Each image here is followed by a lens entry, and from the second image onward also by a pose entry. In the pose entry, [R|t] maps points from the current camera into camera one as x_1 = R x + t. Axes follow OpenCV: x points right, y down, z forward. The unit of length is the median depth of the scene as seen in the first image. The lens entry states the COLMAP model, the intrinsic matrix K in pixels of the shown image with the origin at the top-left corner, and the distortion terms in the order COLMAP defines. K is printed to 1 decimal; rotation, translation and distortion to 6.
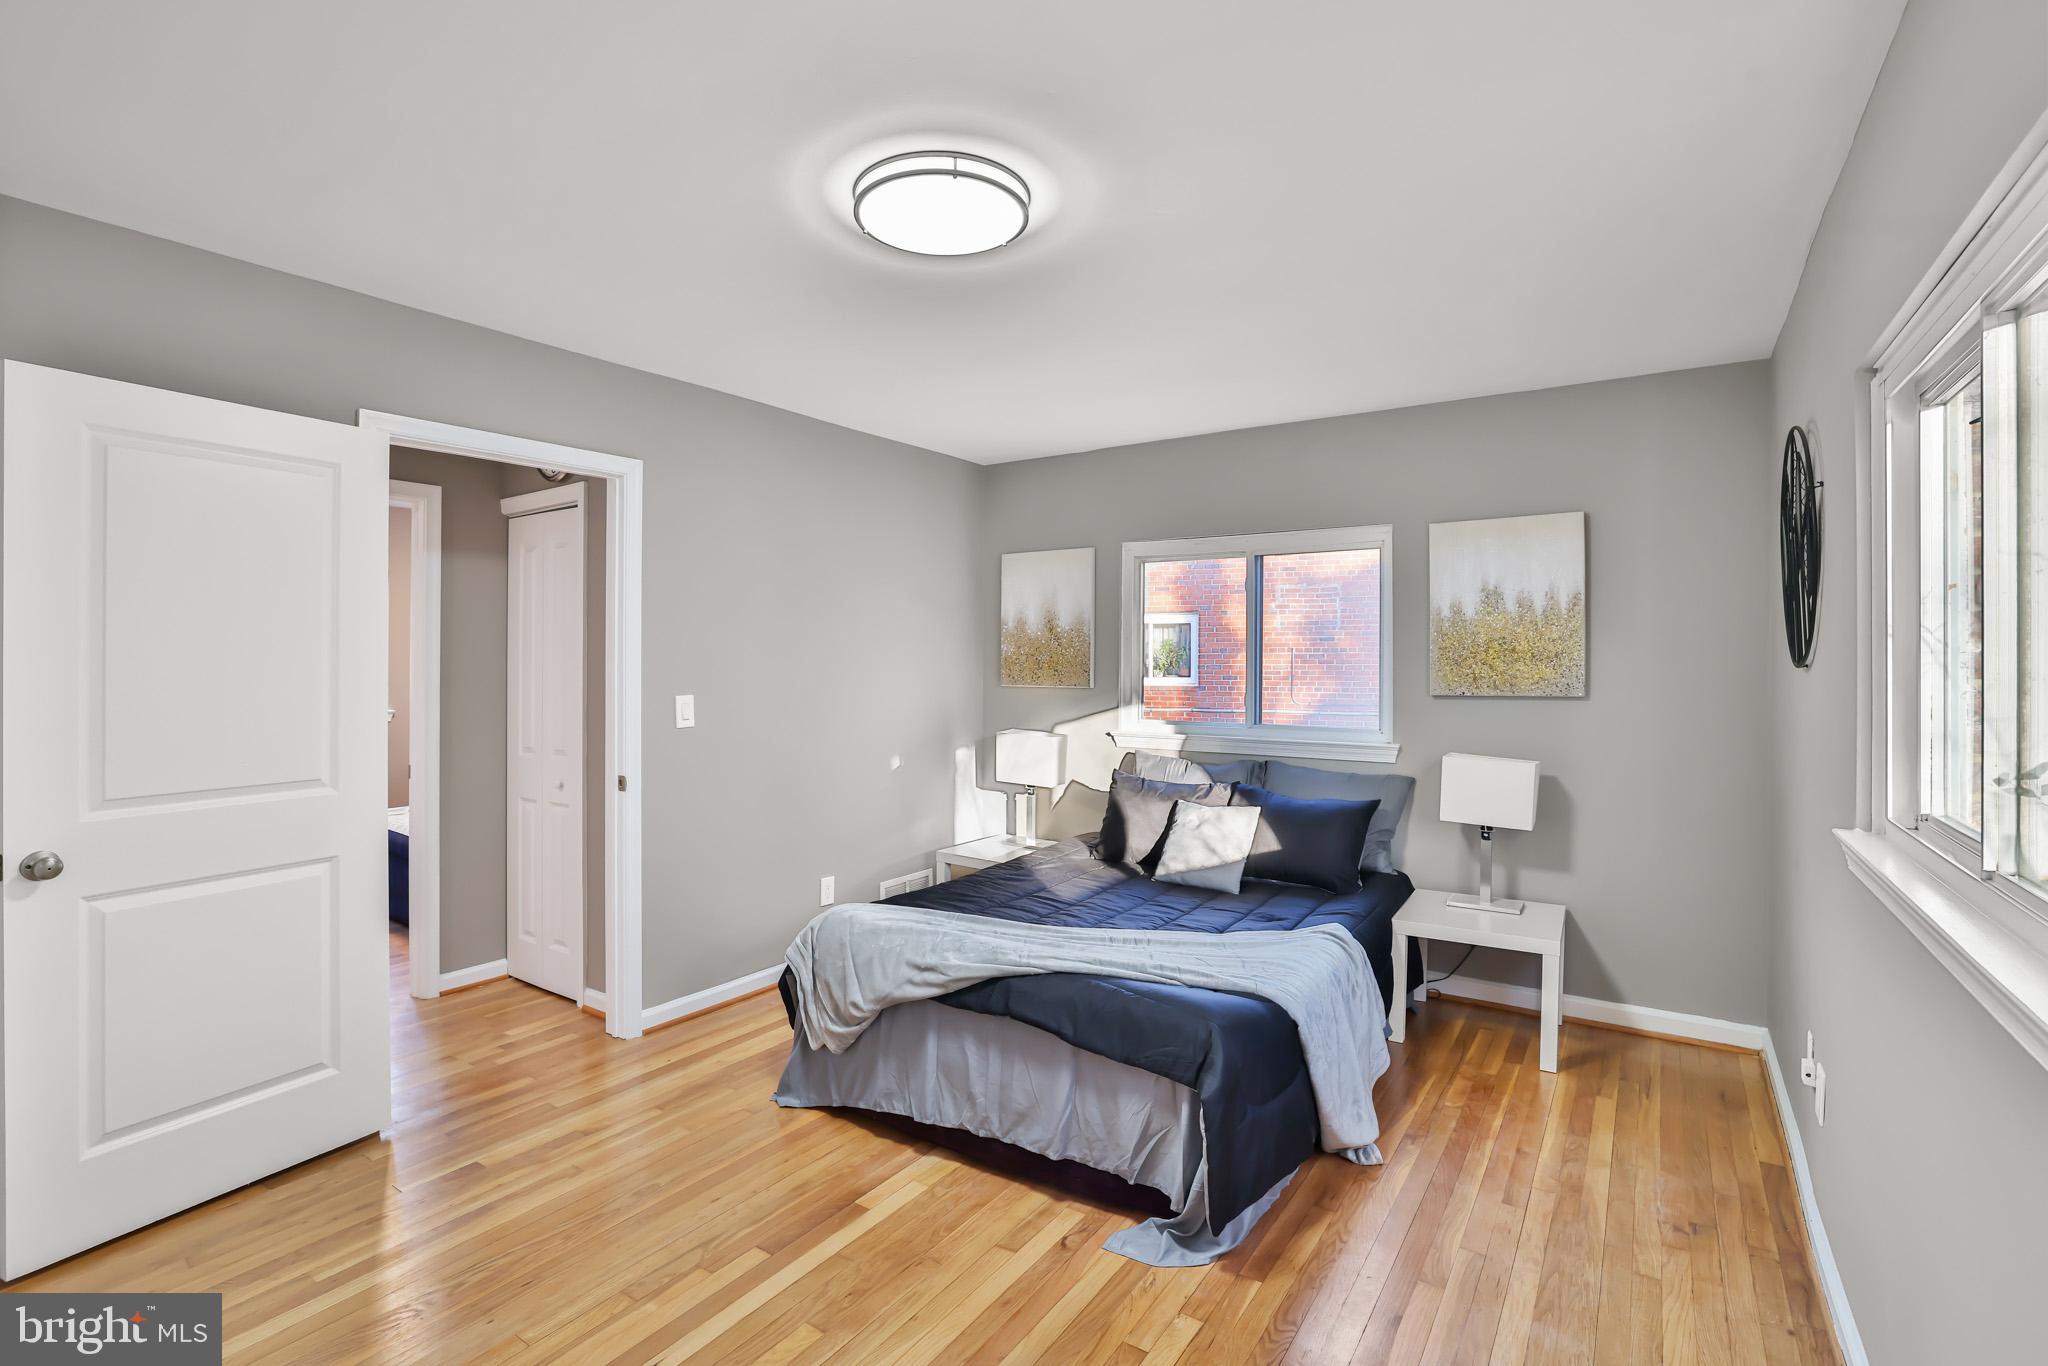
lens RADIAL K [[931.6, 0, 1028.5], [0, 931.6, 667.5], [0, 0, 1]] dist [-0.017963, 0.000321]
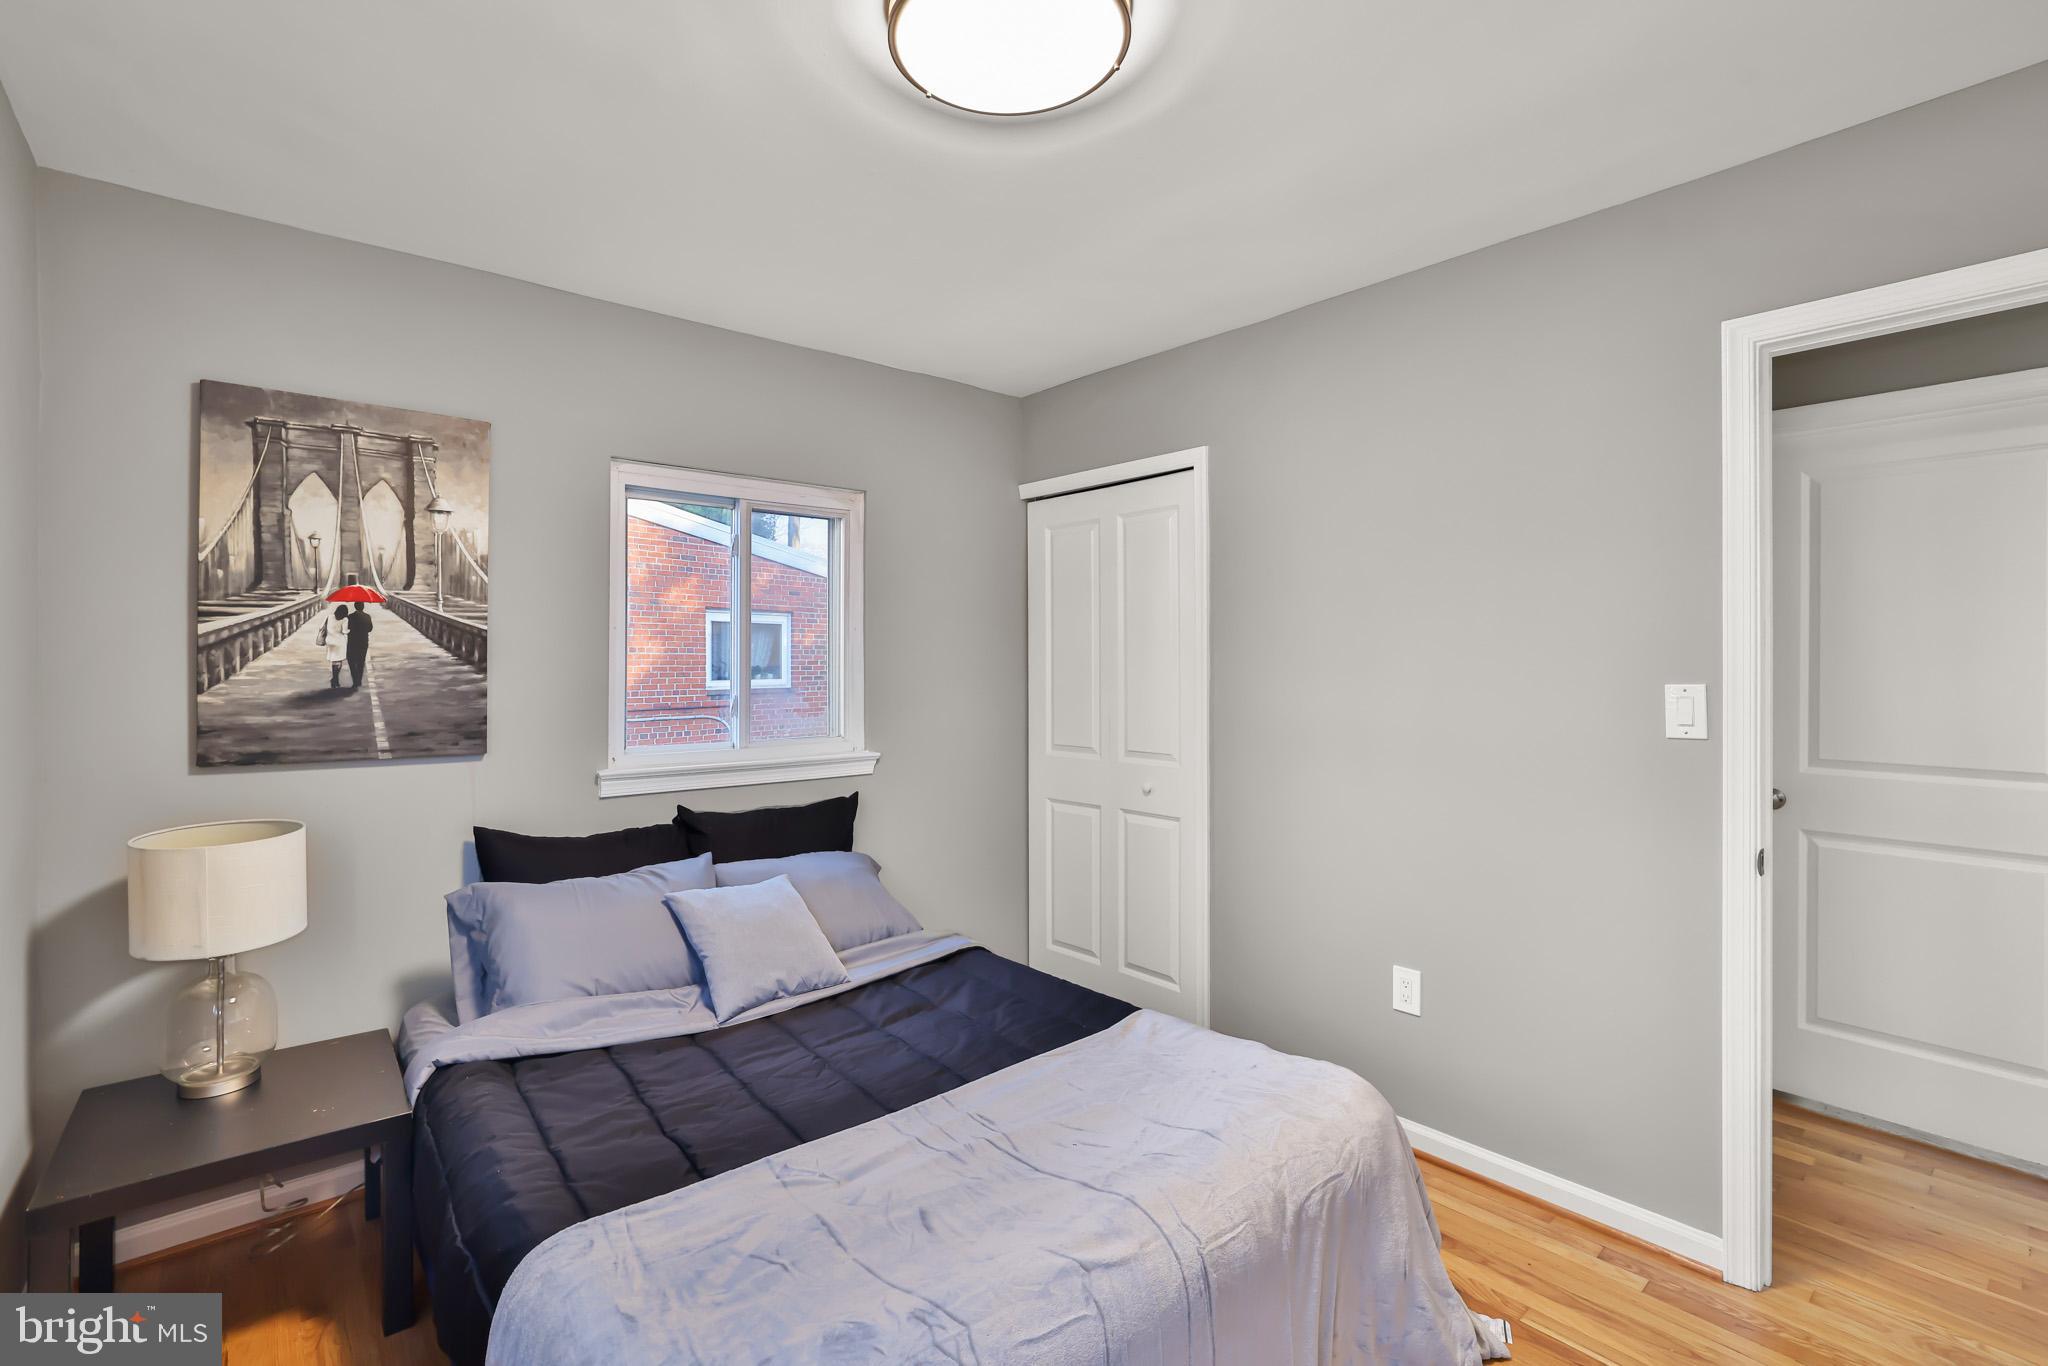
lens RADIAL K [[931.6, 0, 1028.5], [0, 931.6, 667.5], [0, 0, 1]] dist [-0.017963, 0.000321]
pose [[-0.275248, -0.001002, -0.961373, 0.562910], [-0.015489, 0.999874, 0.003392, -0.000982], [0.961248, 0.015824, -0.275229, 1.235399]]
